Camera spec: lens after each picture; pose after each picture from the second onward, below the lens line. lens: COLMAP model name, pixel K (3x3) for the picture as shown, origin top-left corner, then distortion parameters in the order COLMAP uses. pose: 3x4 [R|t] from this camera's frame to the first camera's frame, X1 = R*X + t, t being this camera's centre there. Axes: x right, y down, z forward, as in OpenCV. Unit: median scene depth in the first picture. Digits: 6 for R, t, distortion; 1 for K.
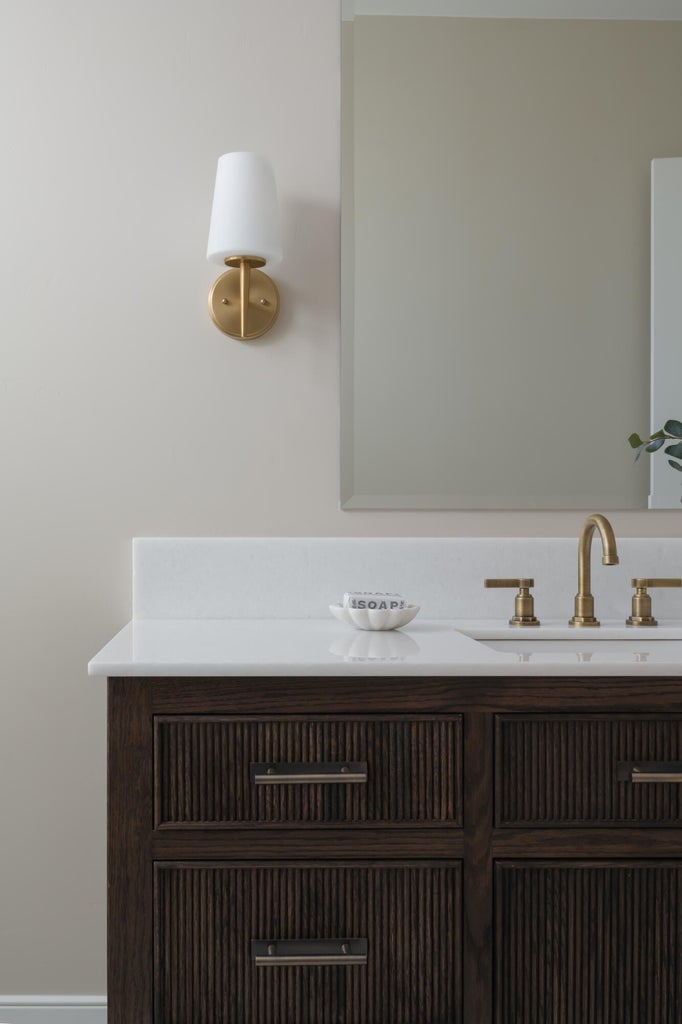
lens RADIAL K [[1034.5, 0, 245.7], [0, 1034.5, 514.0], [0, 0, 1]] dist [0.006887, -0.006380]
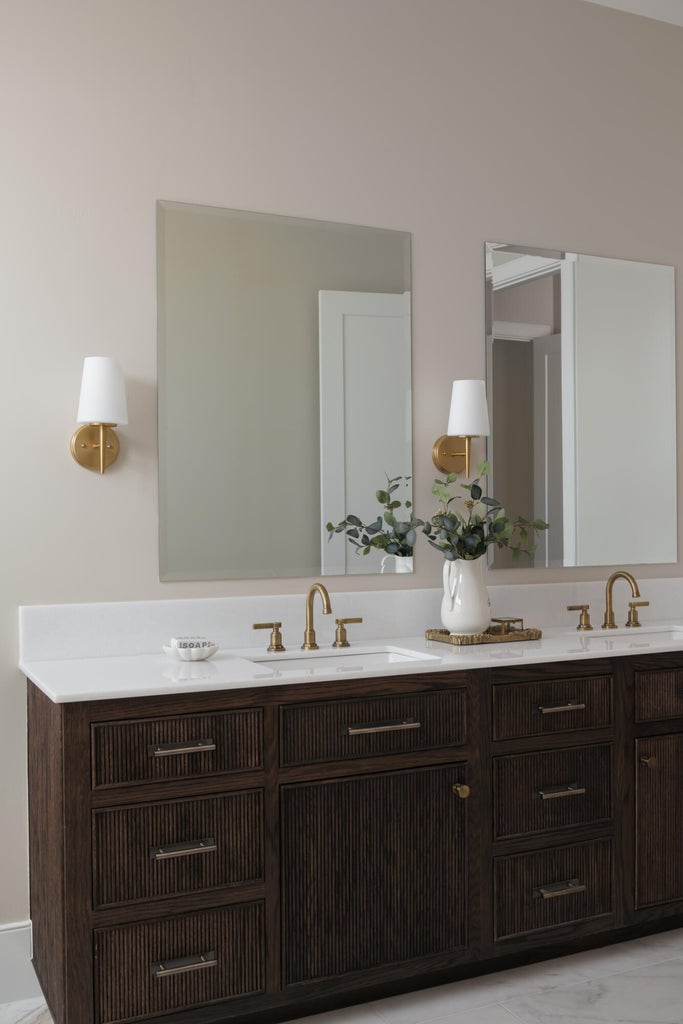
lens RADIAL K [[1037.7, 0, 341.5], [0, 1037.7, 512.0], [0, 0, 1]] dist [-0.009034, -0.002059]
pose [[0.911278, -0.007702, 0.411719, -0.410119], [0.008885, 0.999960, -0.000959, -0.145111], [-0.411695, 0.004532, 0.911311, -0.713376]]
